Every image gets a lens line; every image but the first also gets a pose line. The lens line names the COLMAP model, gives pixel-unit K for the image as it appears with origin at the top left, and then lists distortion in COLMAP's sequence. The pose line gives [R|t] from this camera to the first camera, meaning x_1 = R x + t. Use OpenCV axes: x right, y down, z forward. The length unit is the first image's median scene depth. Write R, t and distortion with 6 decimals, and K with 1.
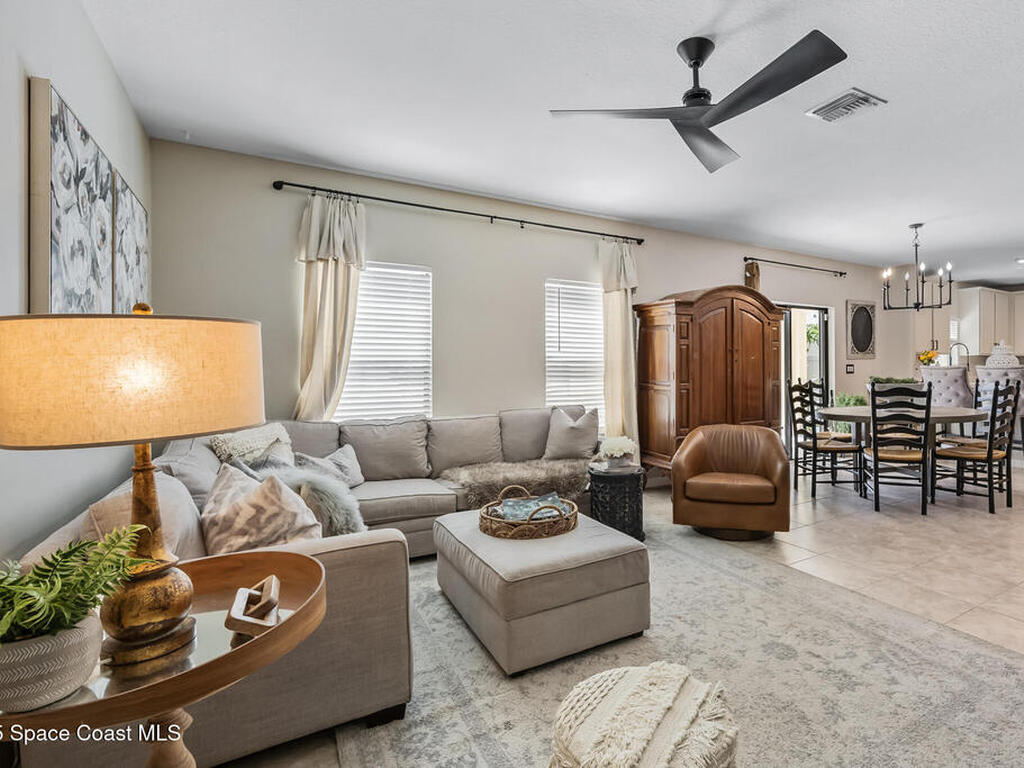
lens RADIAL K [[529.9, 0, 618.3], [0, 529.9, 371.7], [0, 0, 1]] dist [-0.012468, -0.000441]
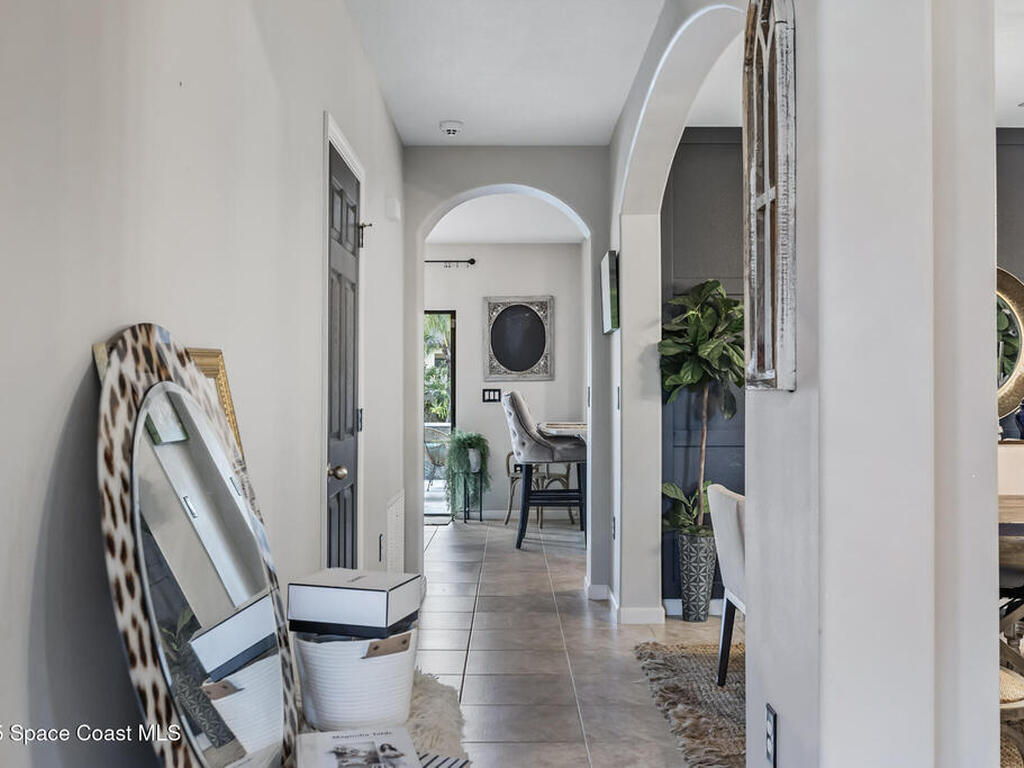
lens RADIAL K [[1053.7, 0, 512.0], [0, 1053.7, 384.0], [0, 0, 1]] dist [0.000770, -0.000064]
pose [[0.842557, -0.002809, -0.538601, 1.648280], [-0.003636, 0.999934, -0.010902, -0.007175], [0.538596, 0.011144, 0.842491, -0.216011]]
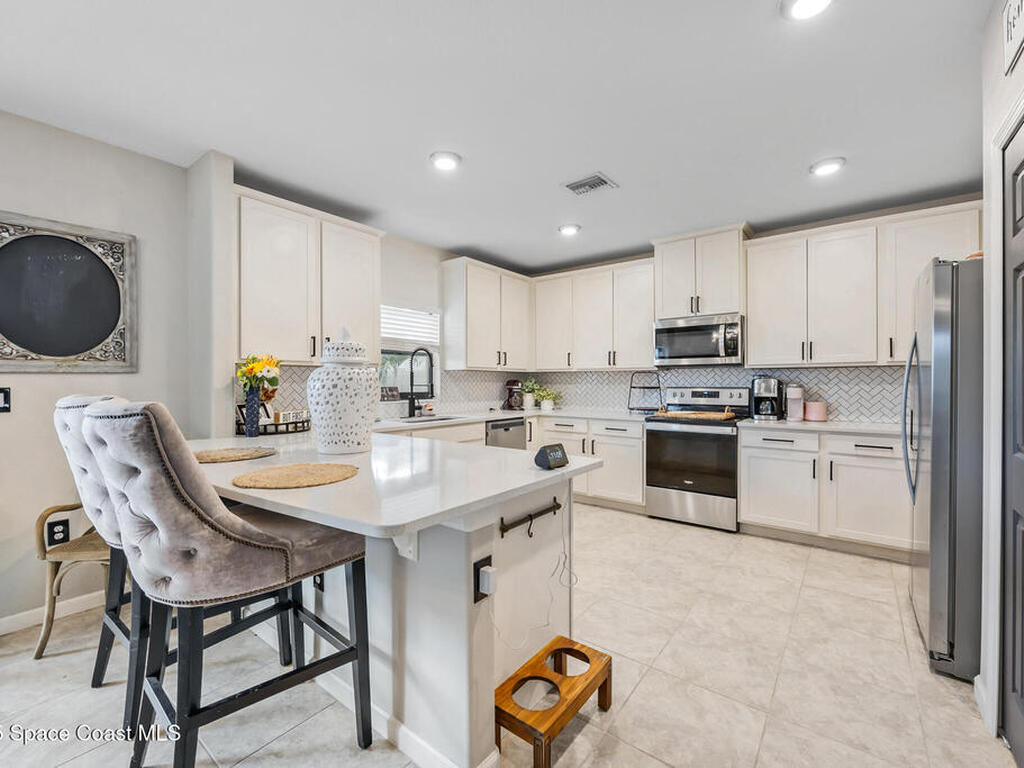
lens RADIAL K [[443.1, 0, 509.2], [0, 443.1, 387.5], [0, 0, 1]] dist [-0.000250, -0.000136]
pose [[0.944545, -0.000758, 0.328381, 0.921462], [-0.000617, 0.999991, 0.004084, -0.021270], [-0.328381, -0.004060, 0.944537, 0.815181]]
